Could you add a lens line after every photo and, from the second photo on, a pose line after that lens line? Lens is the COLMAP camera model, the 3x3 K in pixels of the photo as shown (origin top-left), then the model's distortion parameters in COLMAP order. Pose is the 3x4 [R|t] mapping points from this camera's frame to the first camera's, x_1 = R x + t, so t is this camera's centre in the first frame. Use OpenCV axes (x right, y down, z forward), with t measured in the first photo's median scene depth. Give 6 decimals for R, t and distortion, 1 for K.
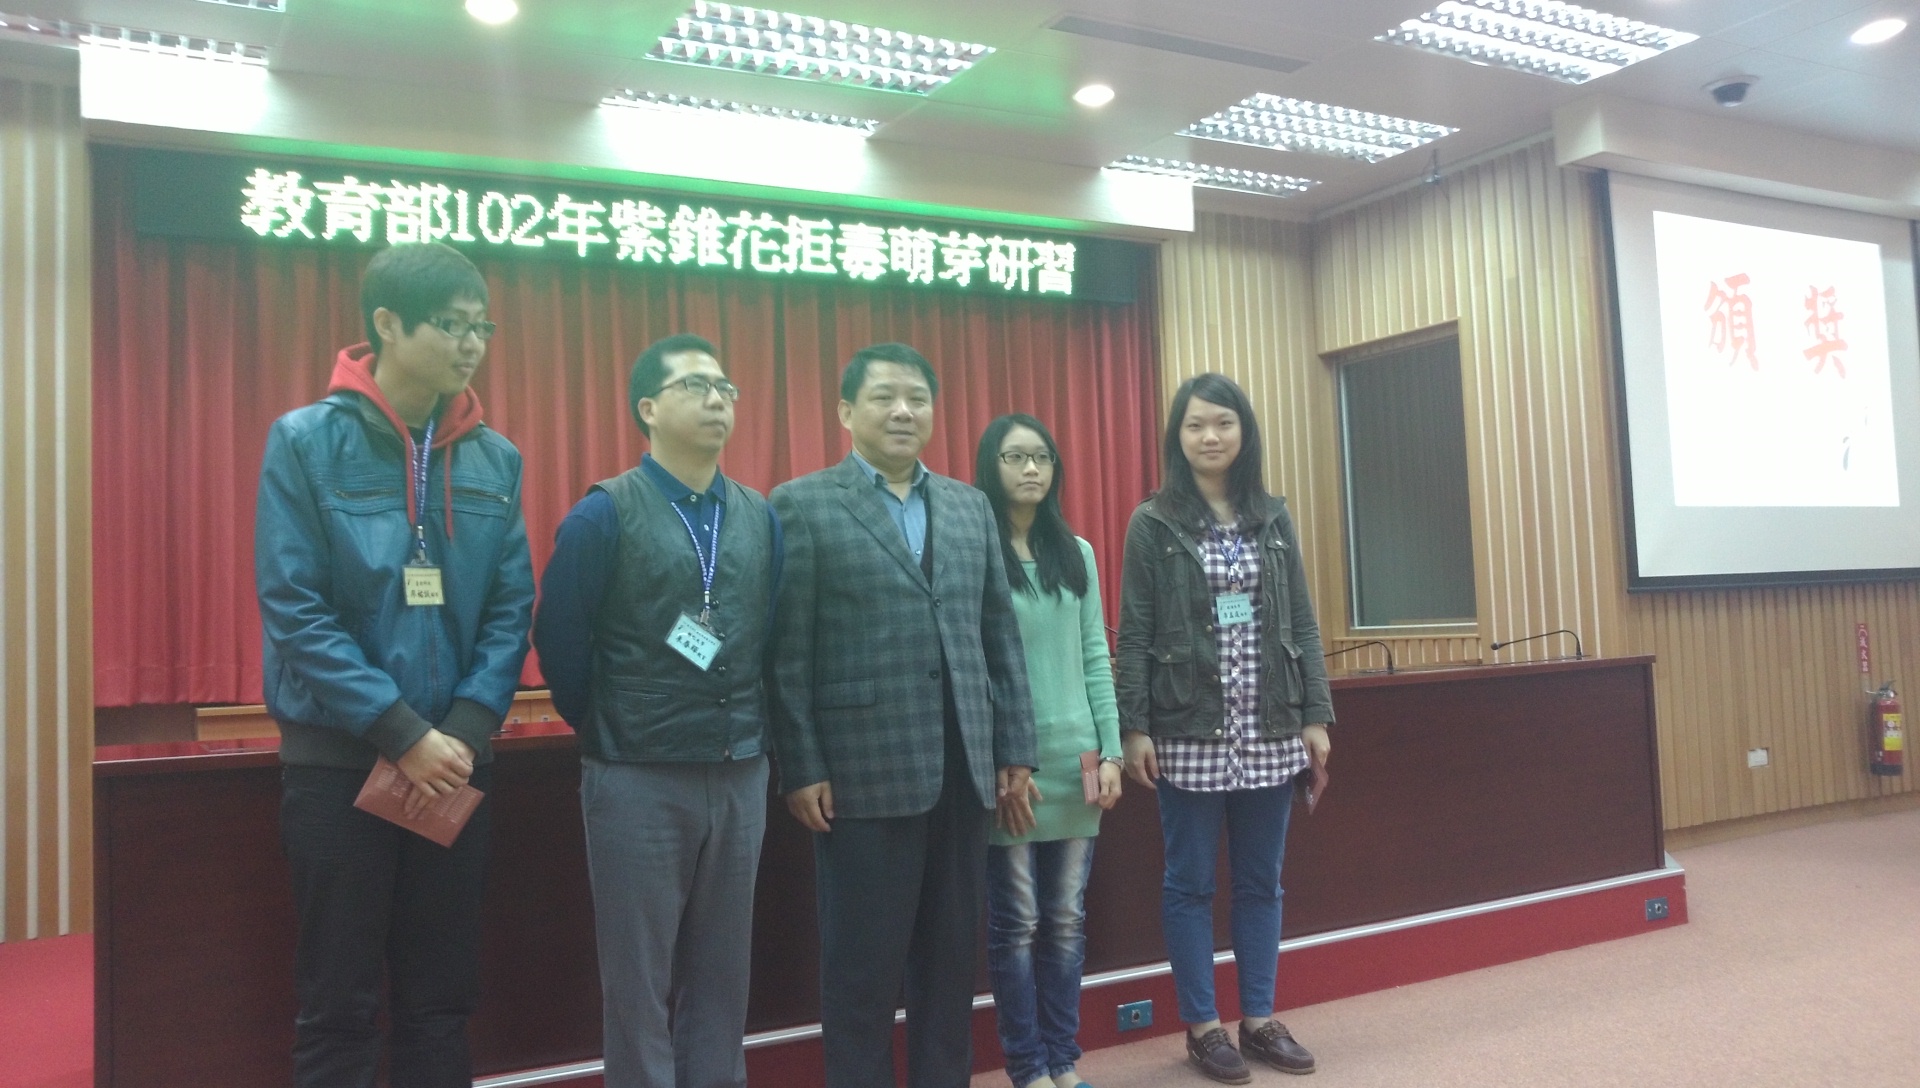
lens RADIAL K [[1592.4, 0, 959.9], [0, 1592.4, 466.6], [0, 0, 1]] dist [-0.106513, 0.125577]
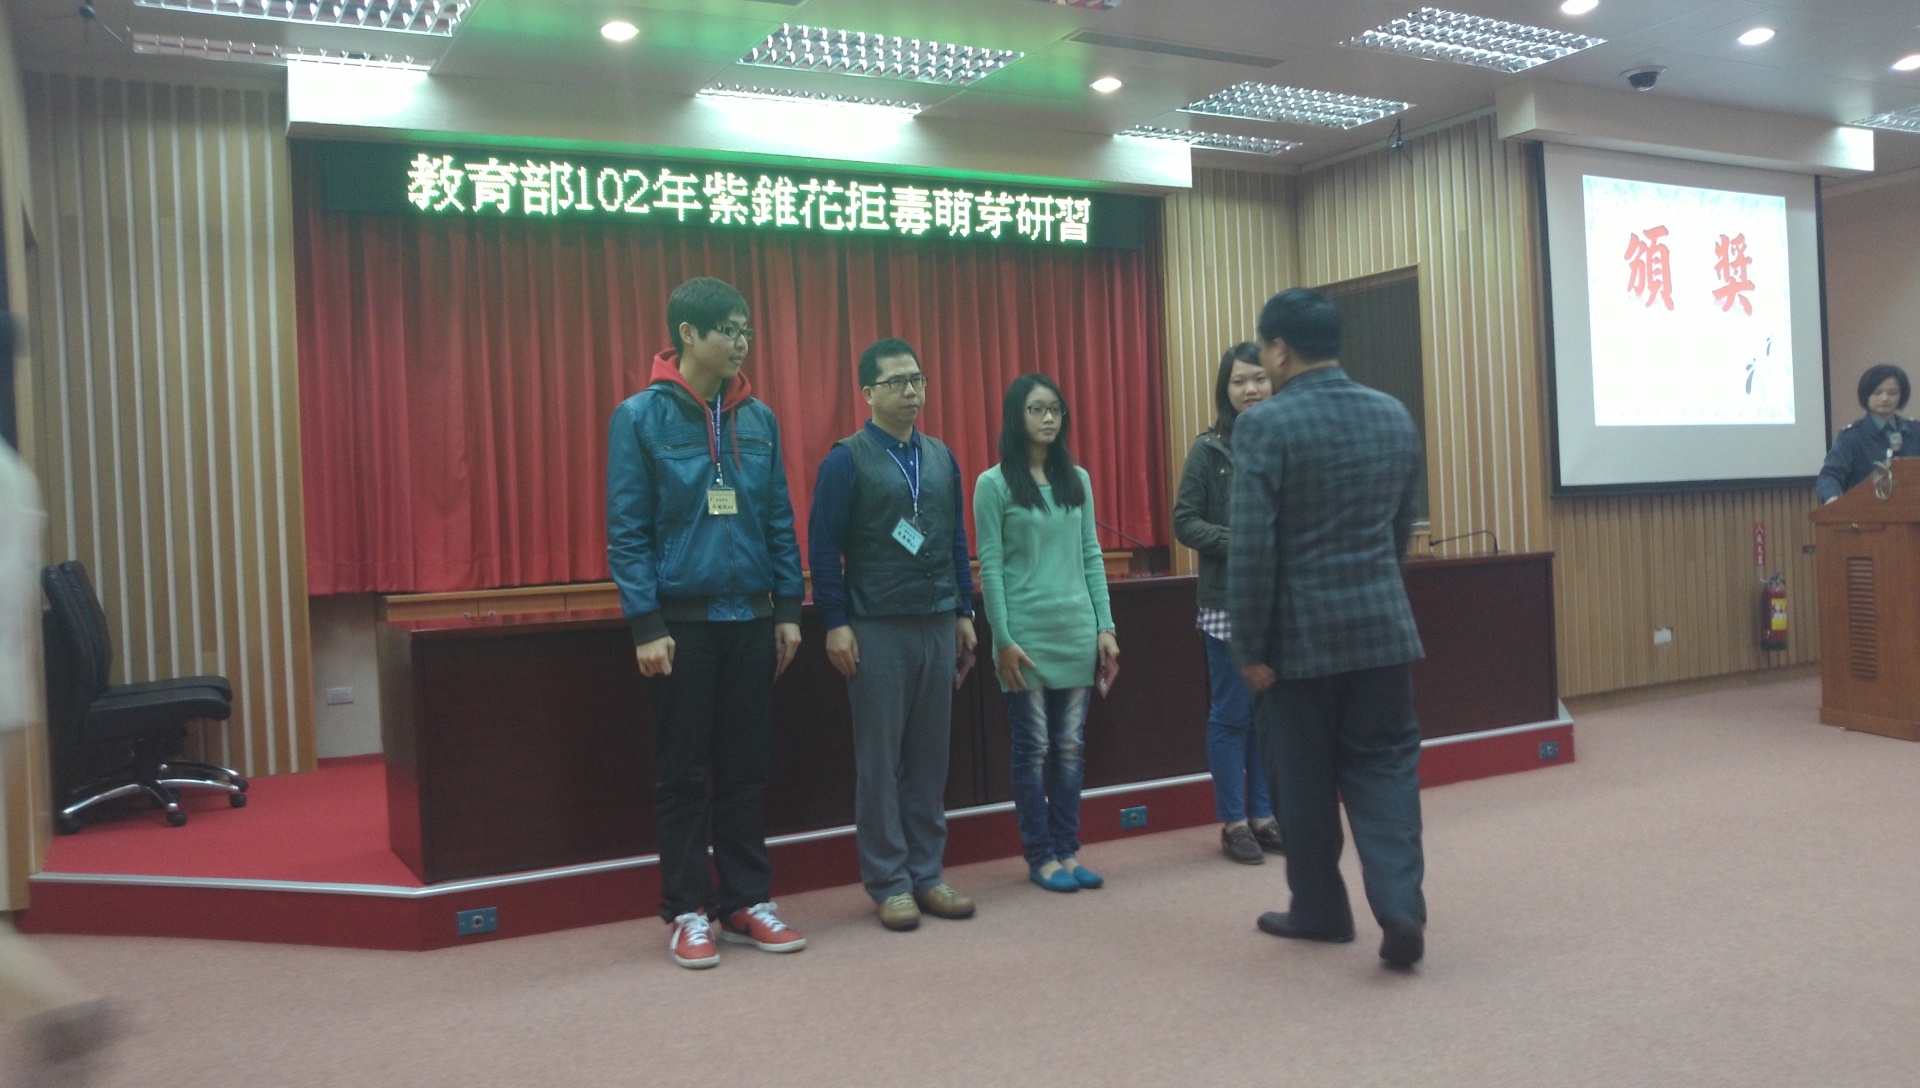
lens RADIAL K [[1592.4, 0, 959.9], [0, 1592.4, 466.6], [0, 0, 1]] dist [-0.106513, 0.125577]
pose [[0.999956, -0.001086, -0.009363, -0.014570], [0.001730, 0.997616, 0.068990, -0.027086], [0.009265, -0.069003, 0.997573, -0.199635]]
